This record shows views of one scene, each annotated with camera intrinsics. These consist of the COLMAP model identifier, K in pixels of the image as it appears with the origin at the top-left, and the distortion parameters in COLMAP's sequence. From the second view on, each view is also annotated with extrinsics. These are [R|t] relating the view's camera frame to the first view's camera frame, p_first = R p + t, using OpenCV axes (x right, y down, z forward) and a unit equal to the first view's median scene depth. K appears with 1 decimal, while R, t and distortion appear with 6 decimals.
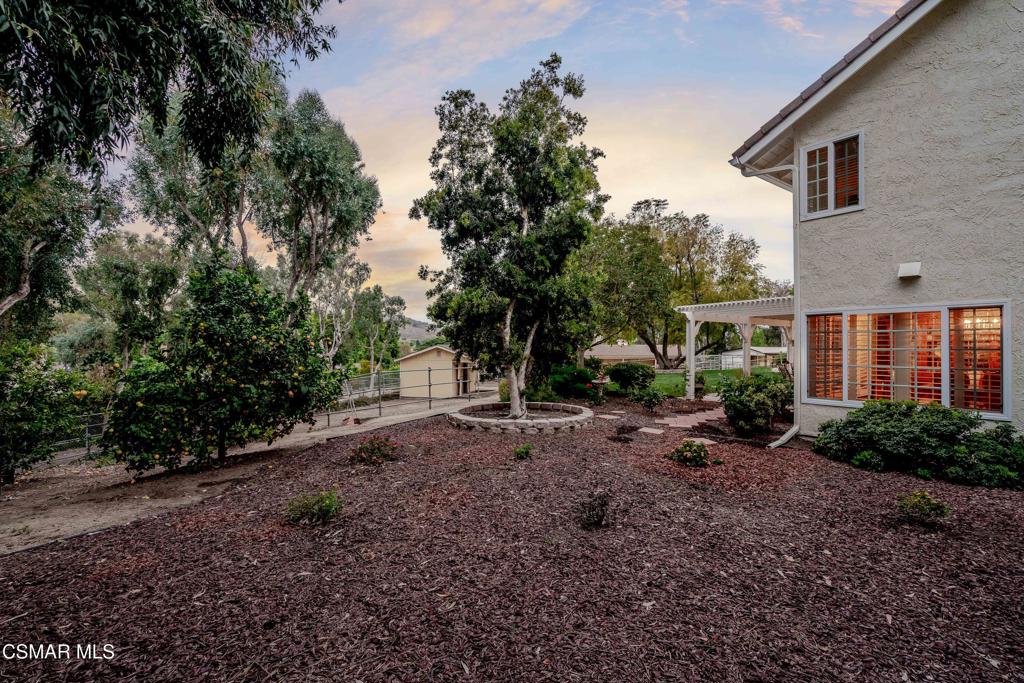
lens RADIAL K [[467.7, 0, 510.6], [0, 467.7, 343.9], [0, 0, 1]] dist [0.000598, 0.000015]
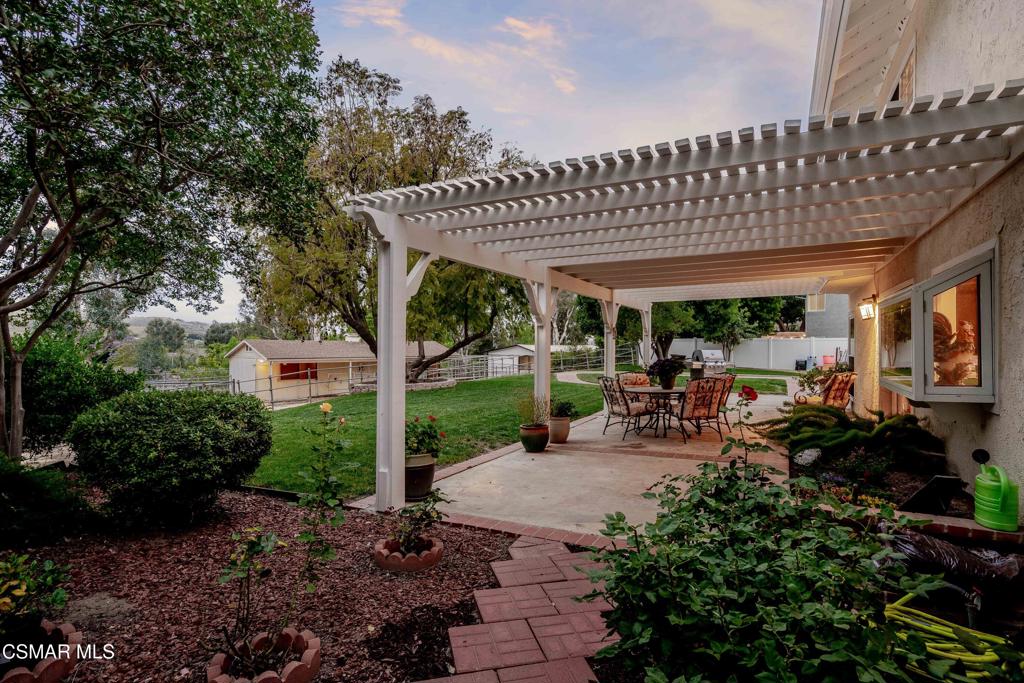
lens RADIAL K [[551.8, 0, 511.1], [0, 551.8, 343.3], [0, 0, 1]] dist [-0.000066, 0.000008]
pose [[0.893877, 0.004790, 0.448287, 0.167361], [-0.005884, 0.999982, 0.001046, 0.006864], [-0.448274, -0.003573, 0.893889, 0.369109]]
